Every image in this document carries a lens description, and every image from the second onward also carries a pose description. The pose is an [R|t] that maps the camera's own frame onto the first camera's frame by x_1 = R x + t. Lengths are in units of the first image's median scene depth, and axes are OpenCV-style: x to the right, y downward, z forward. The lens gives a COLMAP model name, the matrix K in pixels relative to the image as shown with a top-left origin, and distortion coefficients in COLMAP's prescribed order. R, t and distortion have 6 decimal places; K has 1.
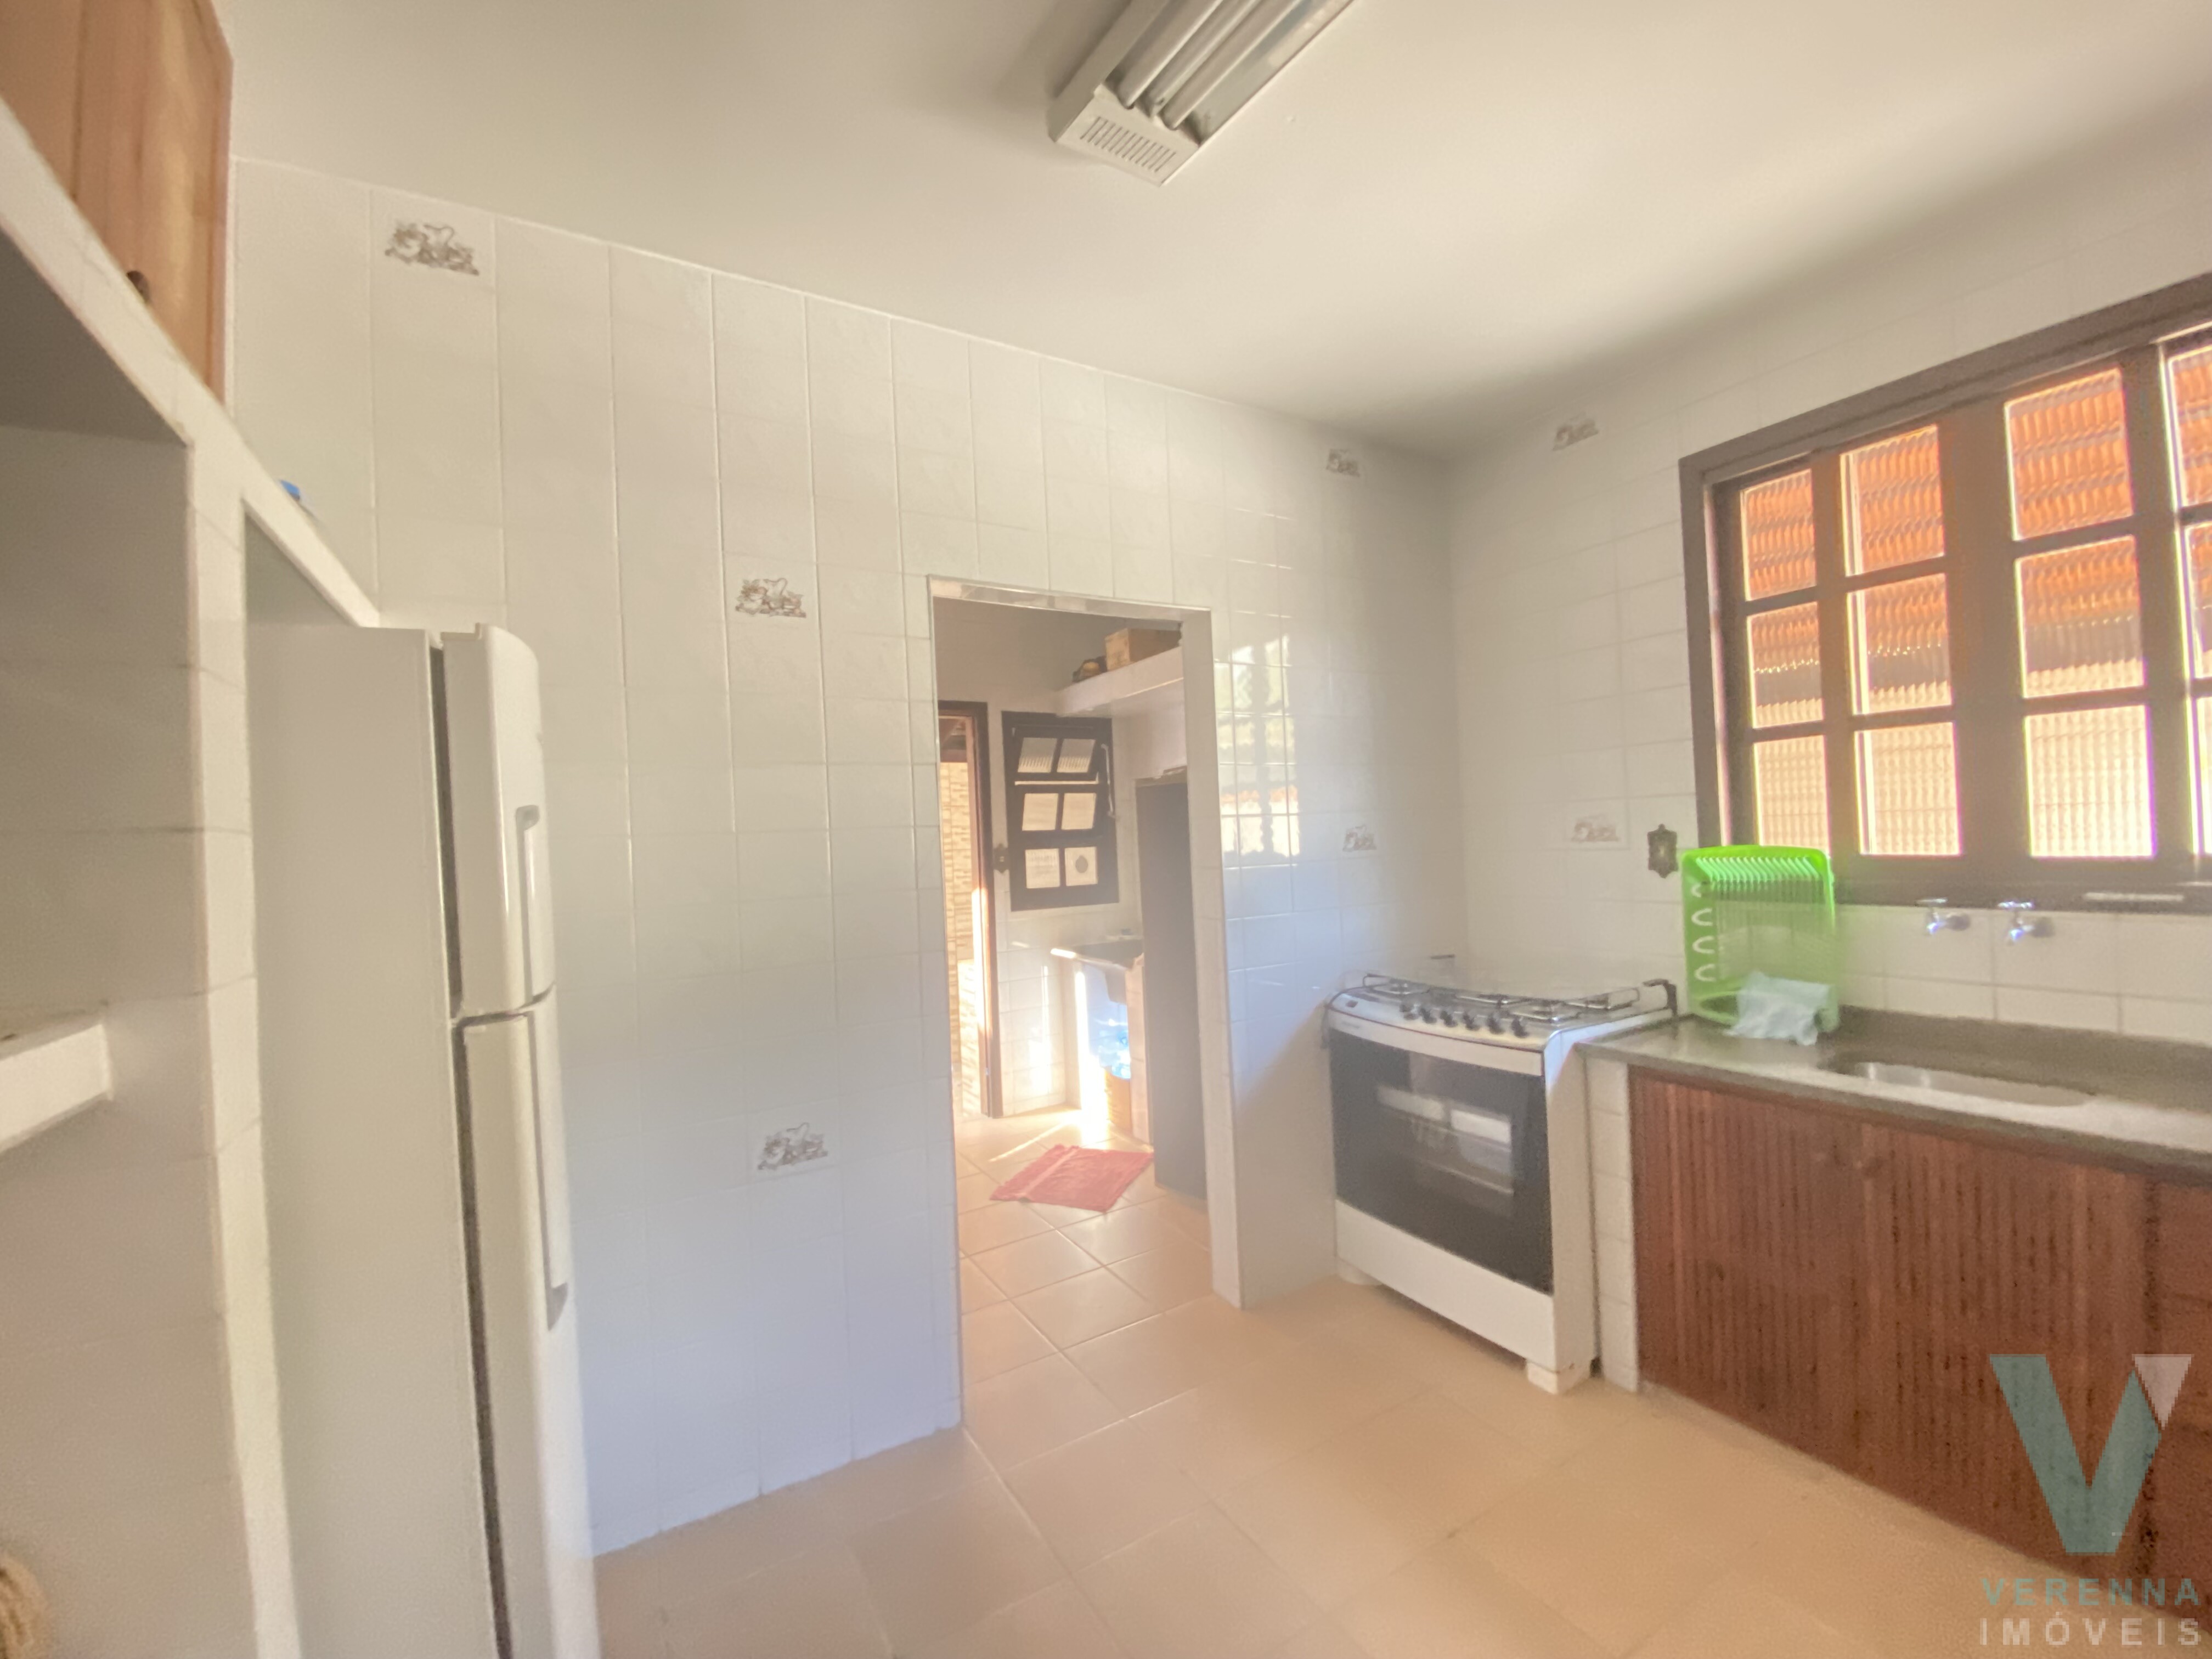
lens RADIAL K [[902.2, 0, 1106.0], [0, 902.2, 829.5], [0, 0, 1]] dist [-0.029693, -0.000026]
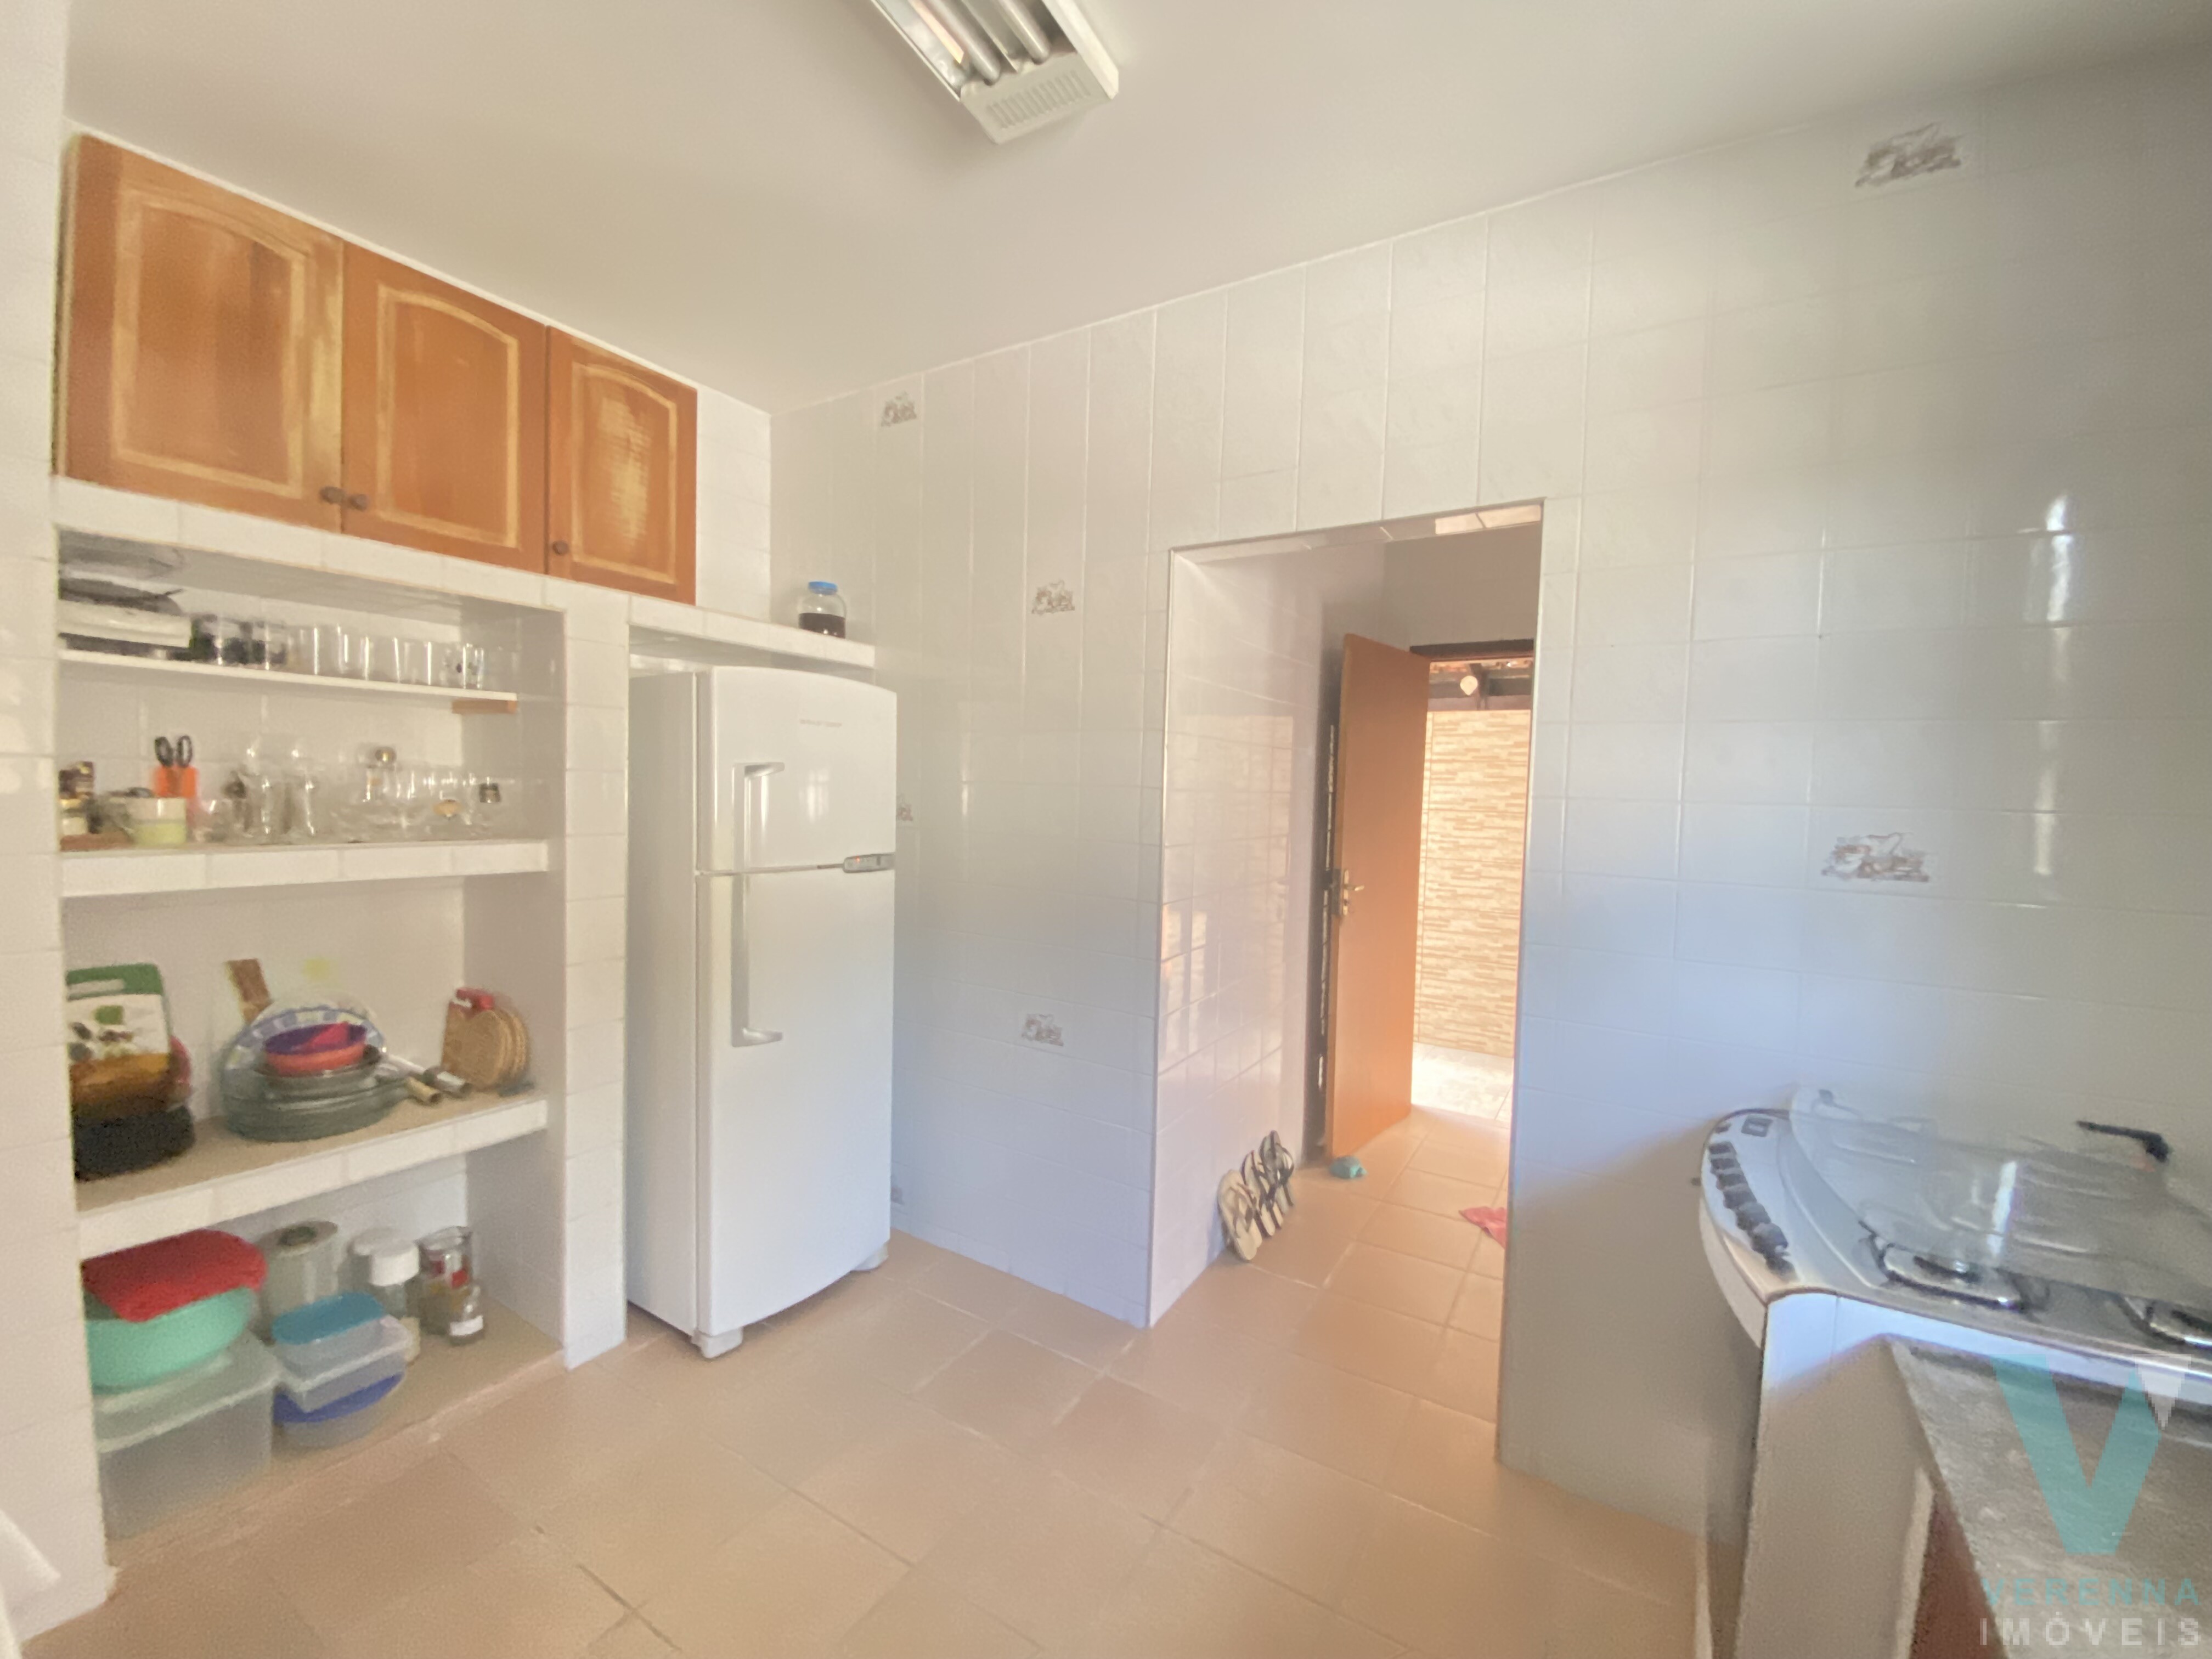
lens RADIAL K [[895.6, 0, 1106.0], [0, 895.6, 829.5], [0, 0, 1]] dist [0.000024, -0.000038]
pose [[0.467471, 0.097338, -0.878633, 0.786398], [-0.048696, 0.995246, 0.084349, -0.044333], [0.882666, 0.003355, 0.469988, 0.468851]]
